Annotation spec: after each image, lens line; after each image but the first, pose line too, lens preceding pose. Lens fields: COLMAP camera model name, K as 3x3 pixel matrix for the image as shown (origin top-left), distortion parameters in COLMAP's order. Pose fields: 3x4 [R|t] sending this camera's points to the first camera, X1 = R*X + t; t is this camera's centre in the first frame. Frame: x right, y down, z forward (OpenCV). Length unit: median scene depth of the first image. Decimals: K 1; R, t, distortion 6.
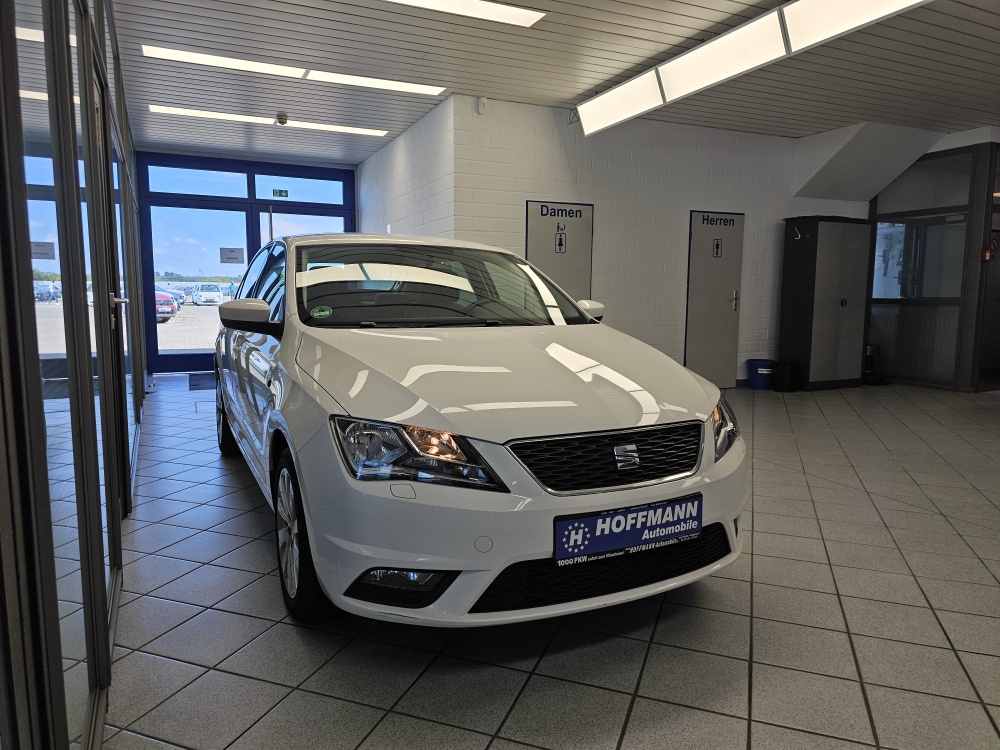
lens RADIAL K [[678.3, 0, 497.6], [0, 678.3, 369.1], [0, 0, 1]] dist [0.057903, -0.063670]
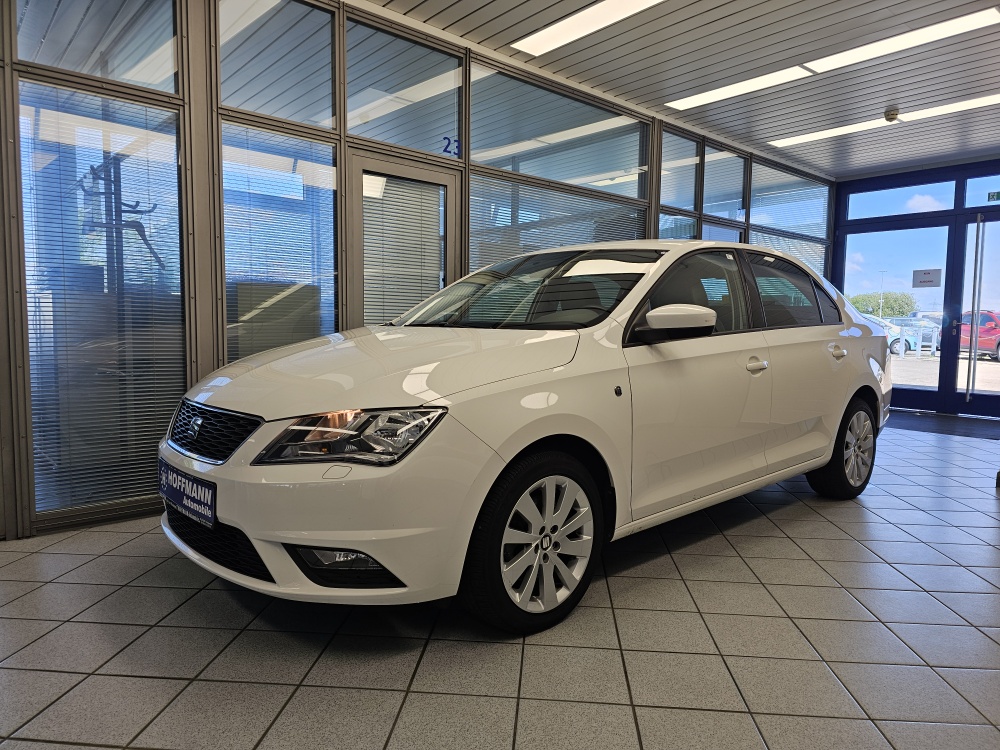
lens RADIAL K [[678.3, 0, 506.0], [0, 678.3, 376.1], [0, 0, 1]] dist [0.057903, -0.063670]
pose [[0.254408, 0.070757, -0.964505, 0.329990], [-0.120128, 0.991908, 0.041081, -0.015267], [0.959607, 0.105413, 0.260849, 0.278381]]
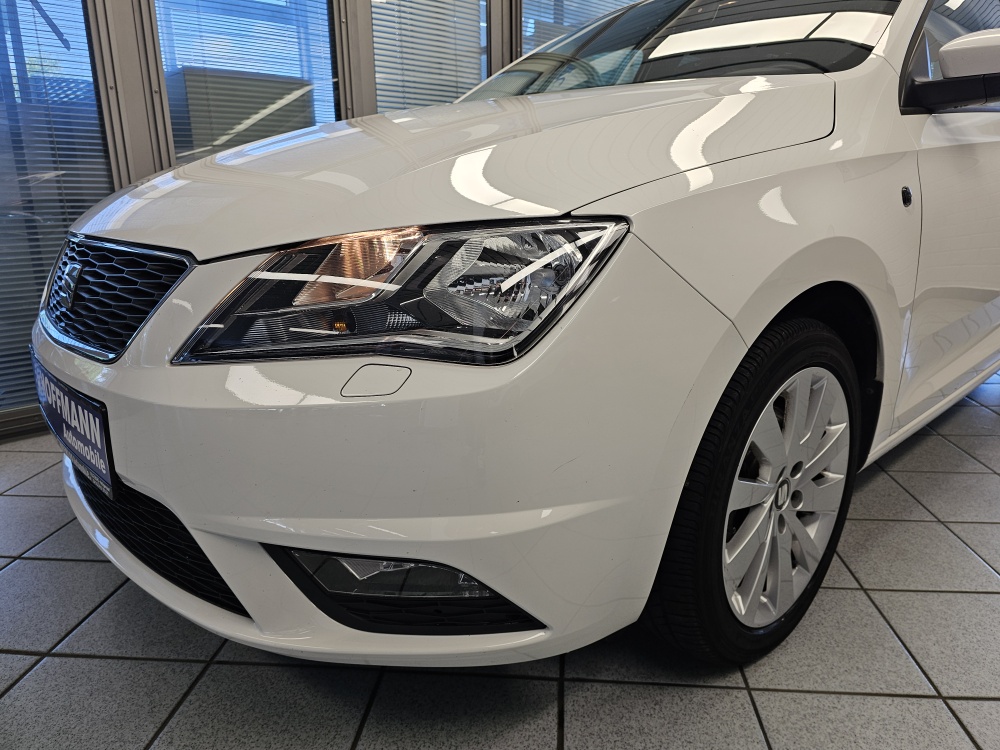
lens RADIAL K [[678.3, 0, 494.6], [0, 678.3, 375.3], [0, 0, 1]] dist [0.057903, -0.063670]
pose [[0.239647, 0.256446, -0.936379, 0.188880], [-0.094701, 0.966059, 0.240337, 0.008142], [0.966230, 0.031080, 0.255799, 0.278796]]
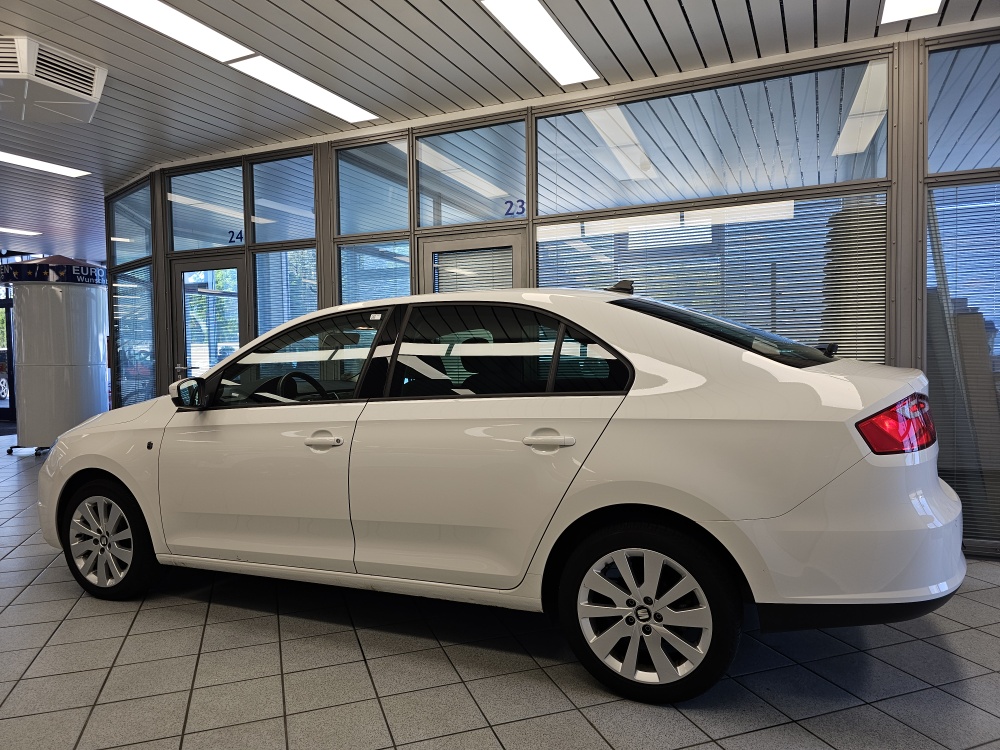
lens RADIAL K [[678.3, 0, 502.3], [0, 678.3, 377.3], [0, 0, 1]] dist [0.057903, -0.063670]
pose [[-0.777801, 0.025908, -0.627977, 0.148502], [-0.066694, 0.990107, 0.123454, -0.098536], [0.624962, 0.137905, -0.768378, 0.803331]]
